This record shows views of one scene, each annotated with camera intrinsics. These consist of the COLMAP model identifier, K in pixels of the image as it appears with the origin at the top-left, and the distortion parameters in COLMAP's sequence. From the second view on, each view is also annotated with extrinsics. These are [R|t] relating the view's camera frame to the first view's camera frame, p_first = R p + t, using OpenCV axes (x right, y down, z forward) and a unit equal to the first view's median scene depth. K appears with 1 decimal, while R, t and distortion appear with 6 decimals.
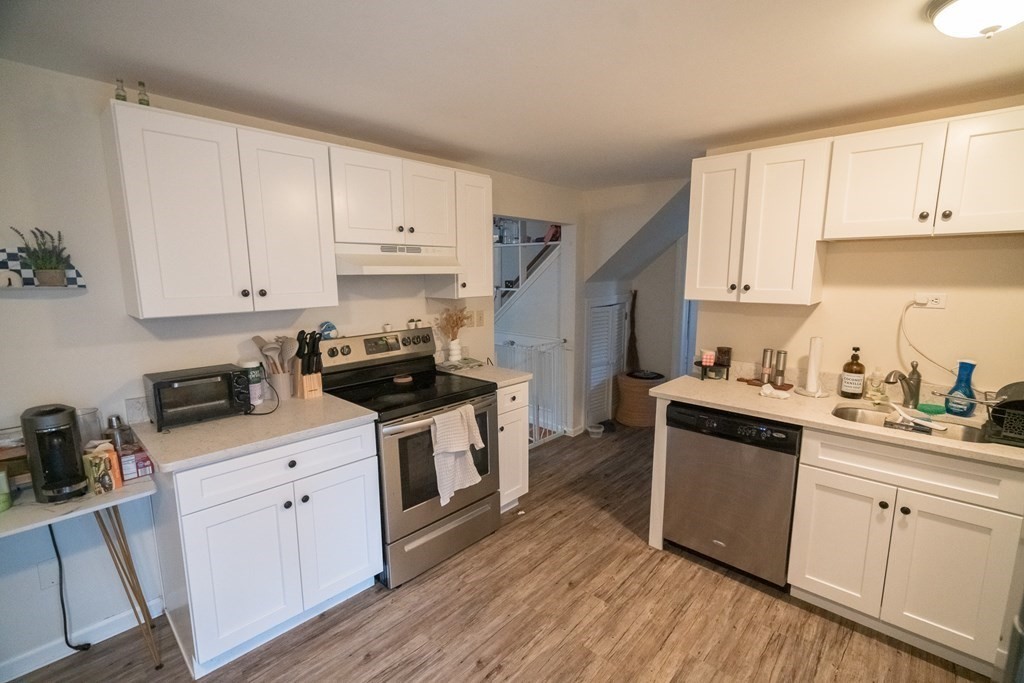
lens RADIAL K [[465.6, 0, 513.0], [0, 465.6, 346.1], [0, 0, 1]] dist [0.003413, 0.000460]
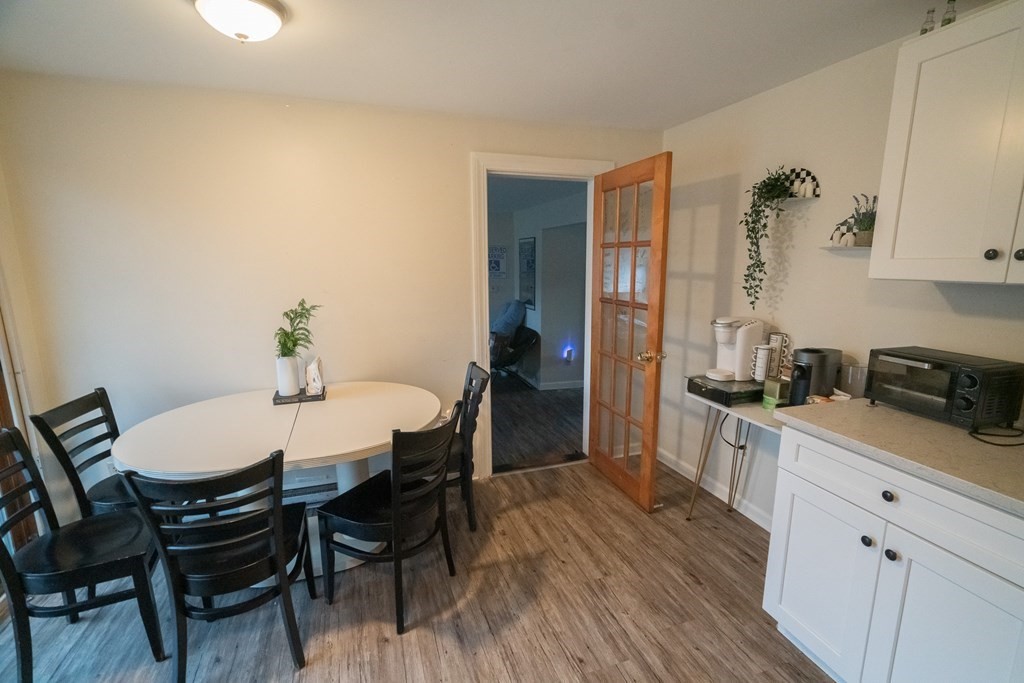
lens RADIAL K [[465.6, 0, 504.7], [0, 465.6, 344.4], [0, 0, 1]] dist [0.003413, 0.000460]
pose [[-0.464498, 0.172233, -0.868664, 0.710105], [-0.134146, 0.955901, 0.261261, -0.142308], [0.875355, 0.237884, -0.420910, 1.391818]]
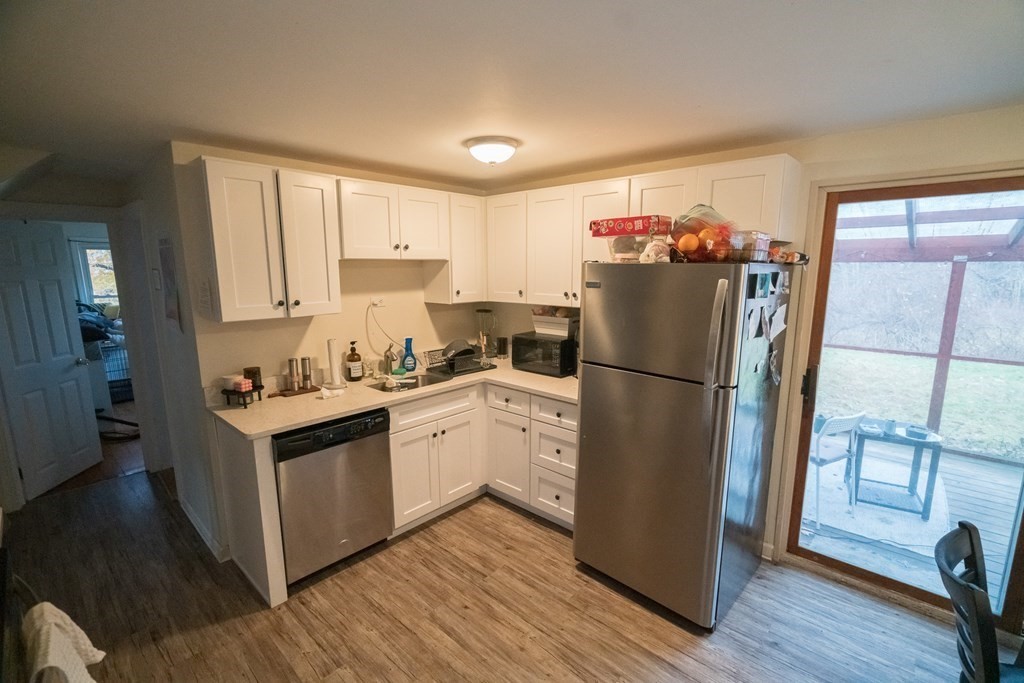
lens RADIAL K [[465.6, 0, 518.2], [0, 465.6, 346.1], [0, 0, 1]] dist [0.003413, 0.000460]
pose [[-0.007908, -0.174065, 0.984702, -0.553726], [0.159721, 0.971871, 0.173079, -0.138836], [-0.987131, 0.158646, 0.020116, 0.533952]]
